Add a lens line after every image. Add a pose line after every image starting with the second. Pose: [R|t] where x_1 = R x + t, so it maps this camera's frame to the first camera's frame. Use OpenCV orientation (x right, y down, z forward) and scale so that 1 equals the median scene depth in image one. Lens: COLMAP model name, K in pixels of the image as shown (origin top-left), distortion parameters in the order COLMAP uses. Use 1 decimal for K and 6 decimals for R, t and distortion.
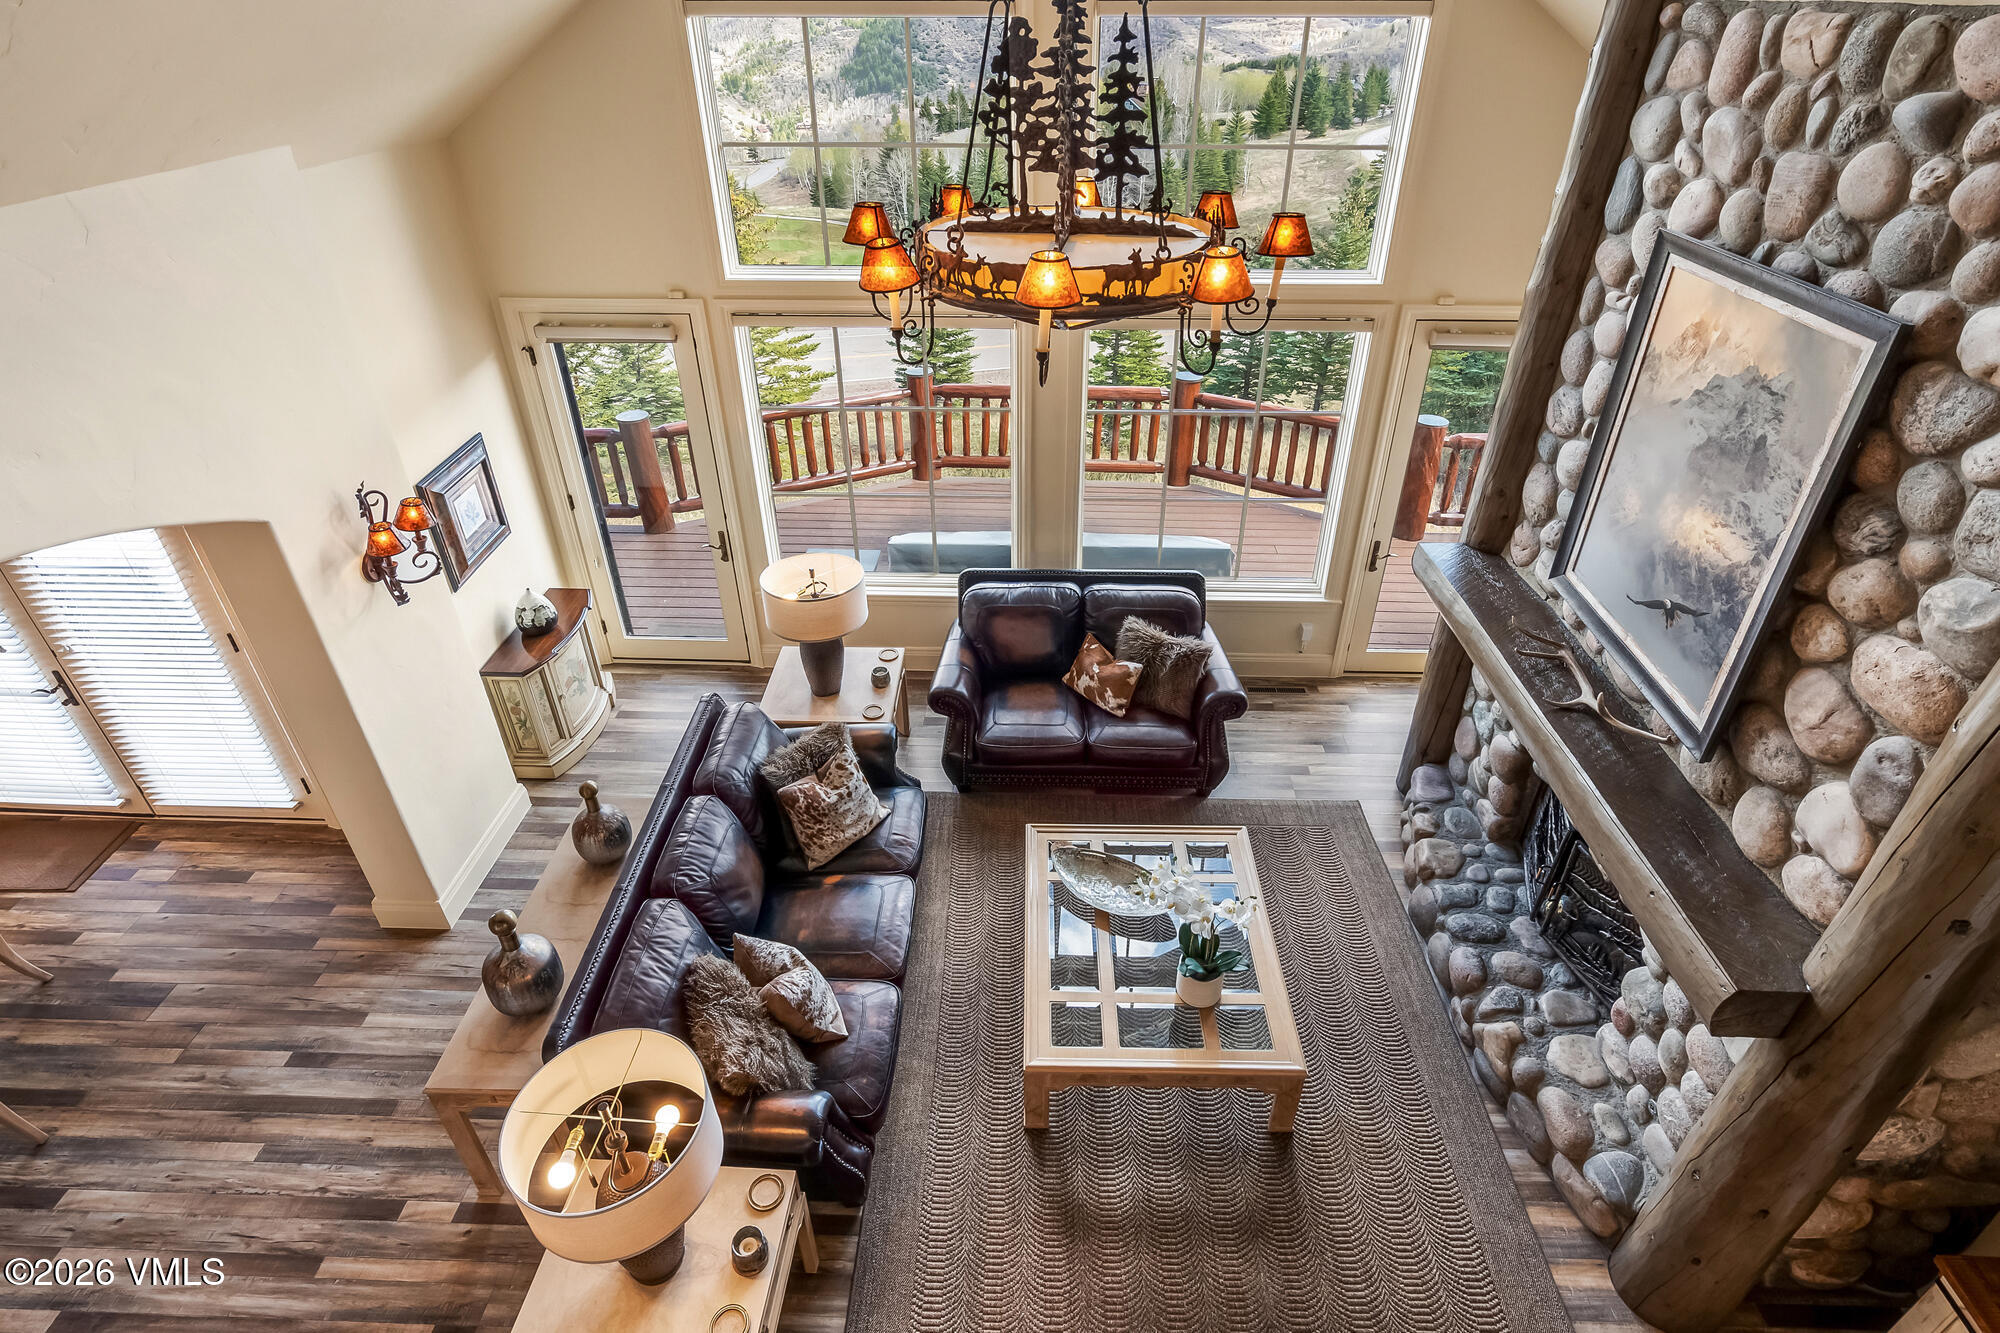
lens RADIAL K [[1026.8, 0, 1001.1], [0, 1026.8, 597.9], [0, 0, 1]] dist [-0.000887, 0.000116]
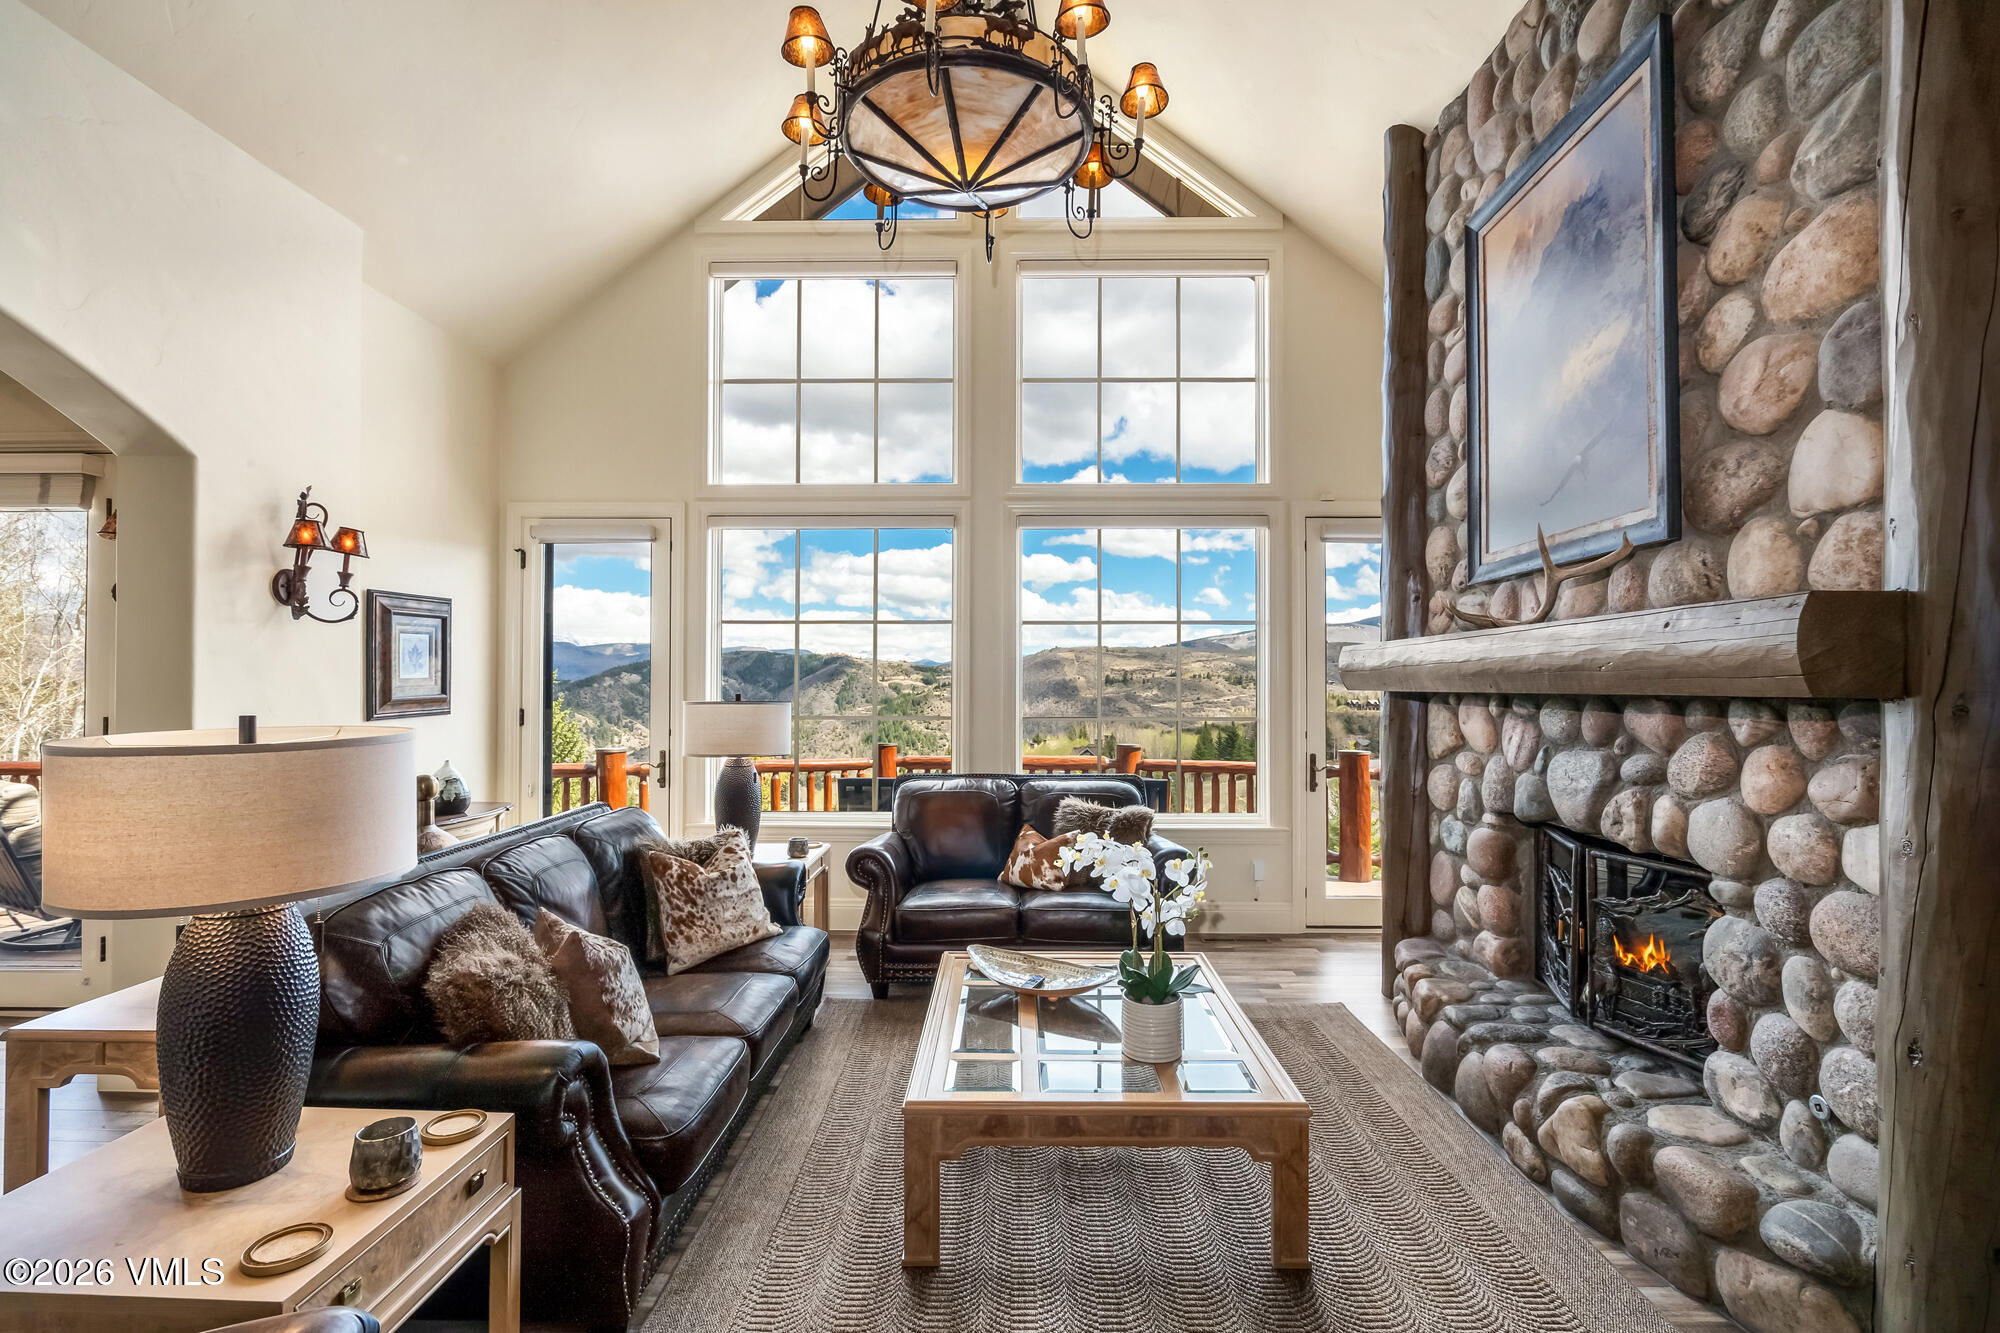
lens RADIAL K [[903.8, 0, 1000.0], [0, 903.8, 666.5], [0, 0, 1]] dist [0.003140, -0.000132]
pose [[0.999730, 0.021891, 0.007764, 0.070571], [-0.014095, 0.837447, -0.546336, 0.498407], [-0.018461, 0.546079, 0.837530, 0.296788]]
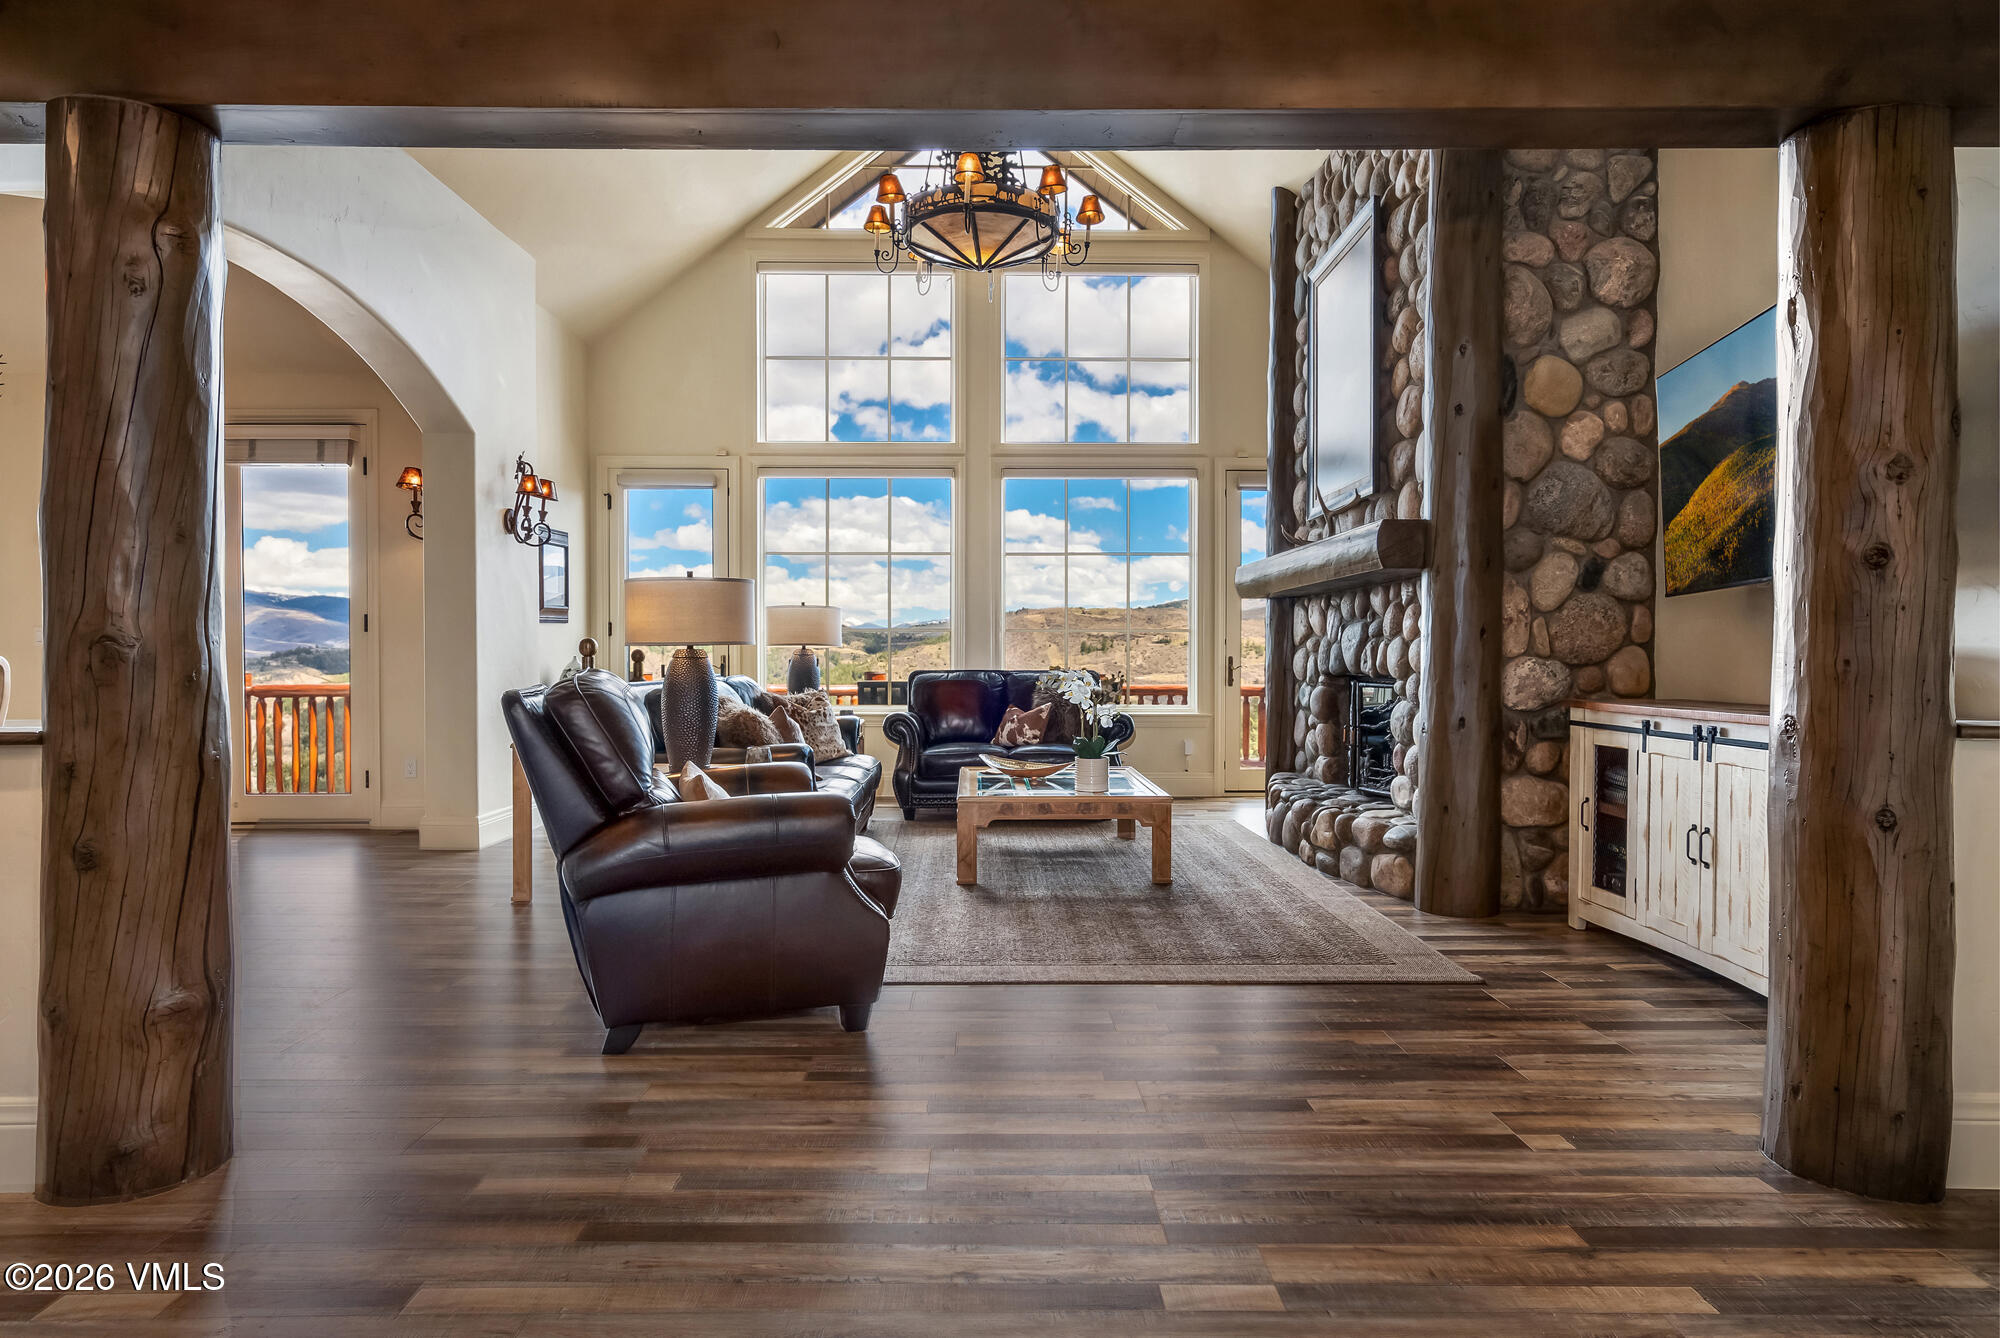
lens RADIAL K [[1100.6, 0, 1003.9], [0, 1100.6, 737.8], [0, 0, 1]] dist [0.014649, -0.000268]
pose [[0.998431, 0.013717, 0.054297, 0.004744], [0.013198, 0.884600, -0.466164, 0.956683], [-0.054425, 0.466149, 0.883031, -0.254231]]
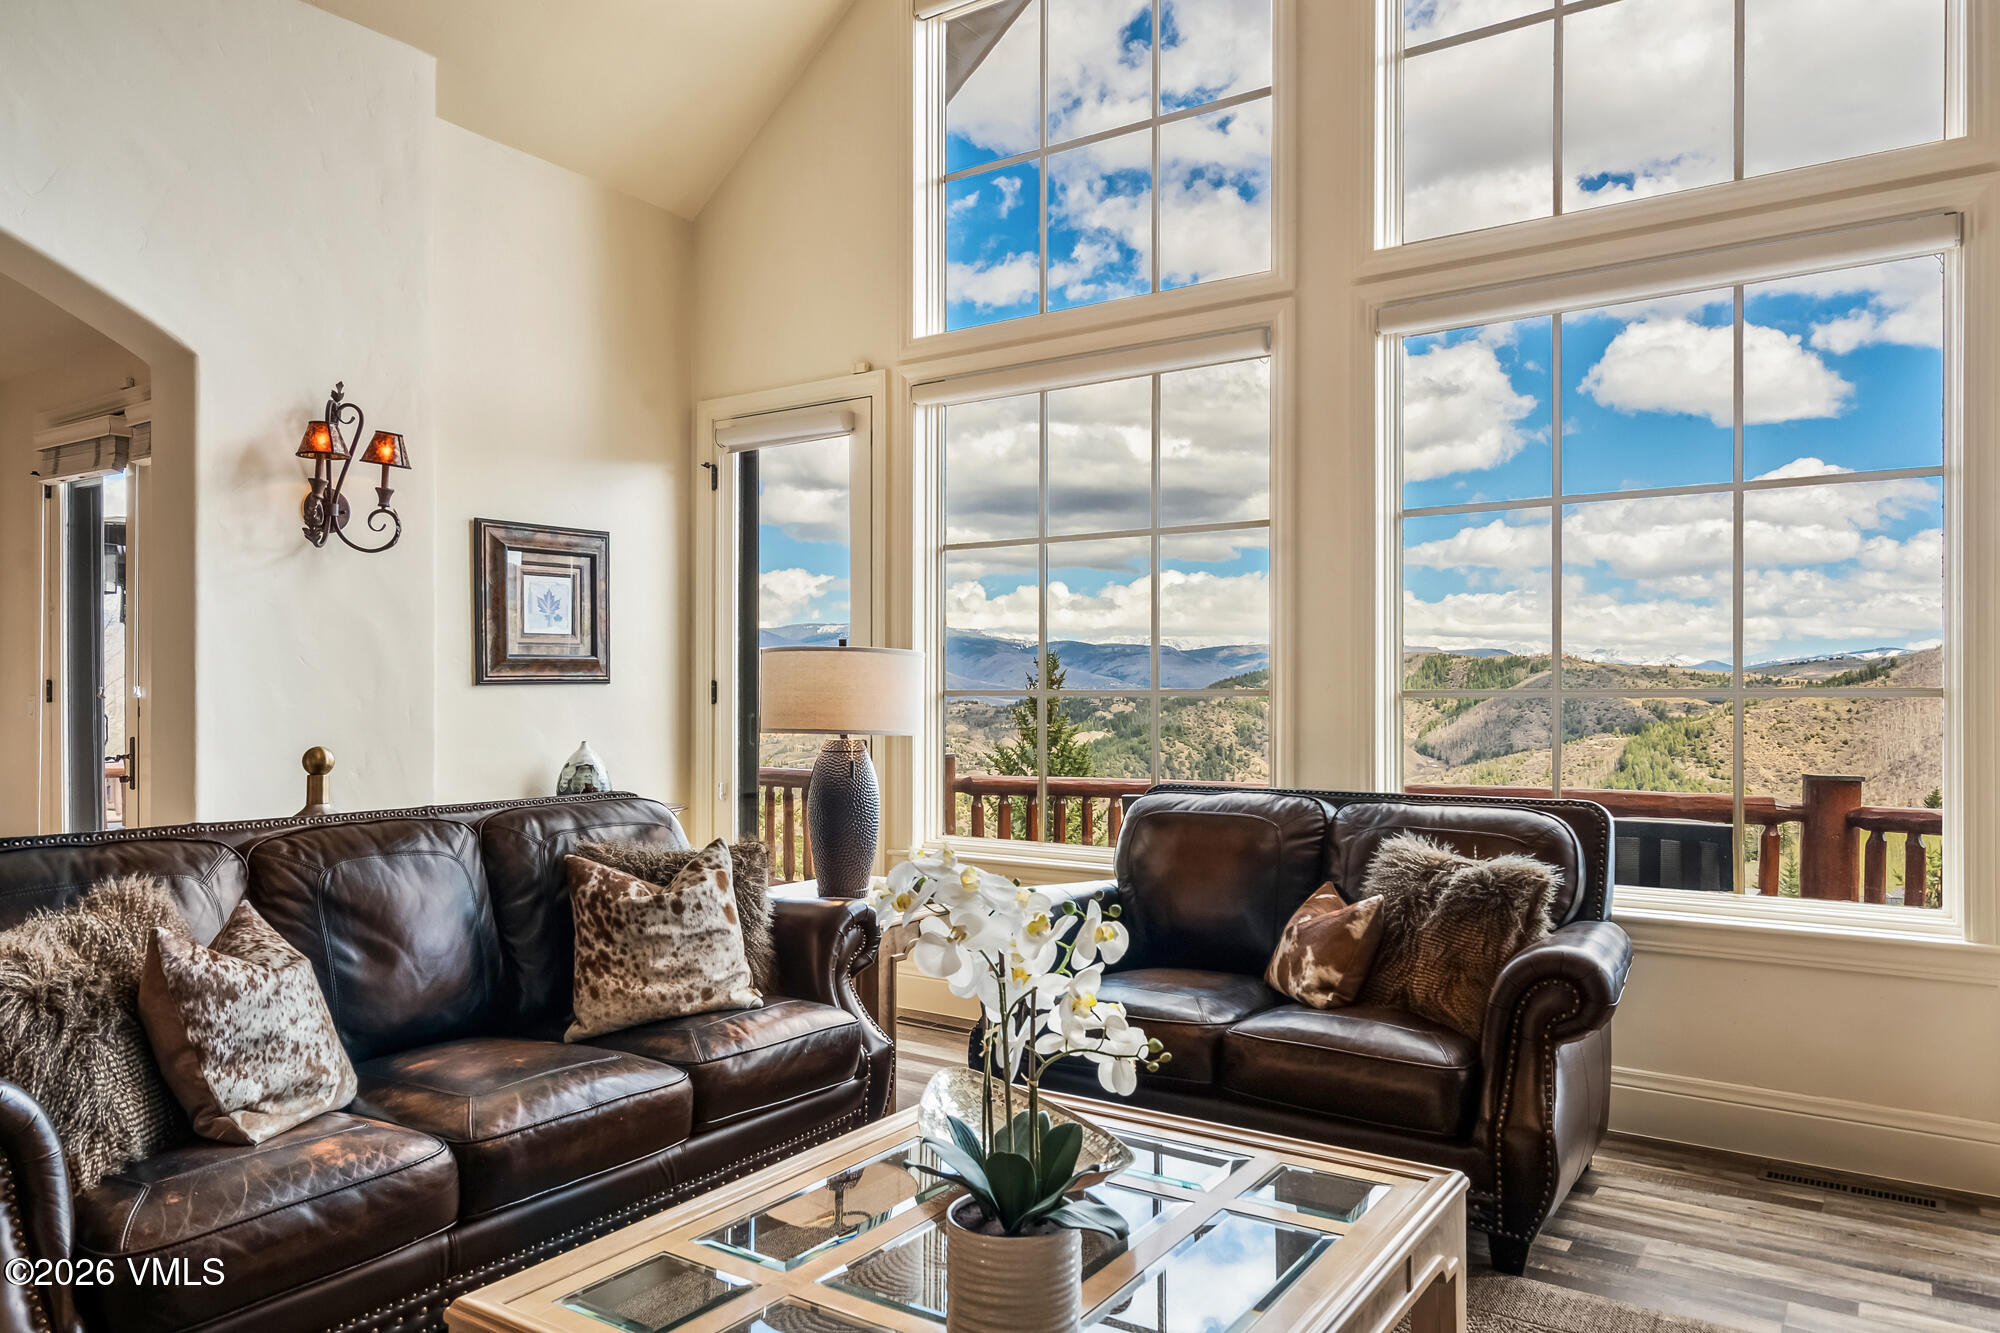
lens RADIAL K [[1326.8, 0, 1010.8], [0, 1326.8, 695.1], [0, 0, 1]] dist [0.009381, 0.000764]
pose [[0.840032, 0.018395, -0.542226, 0.411453], [-0.303521, 0.844324, -0.441580, 0.389506], [0.449691, 0.535518, 0.714842, 0.569620]]
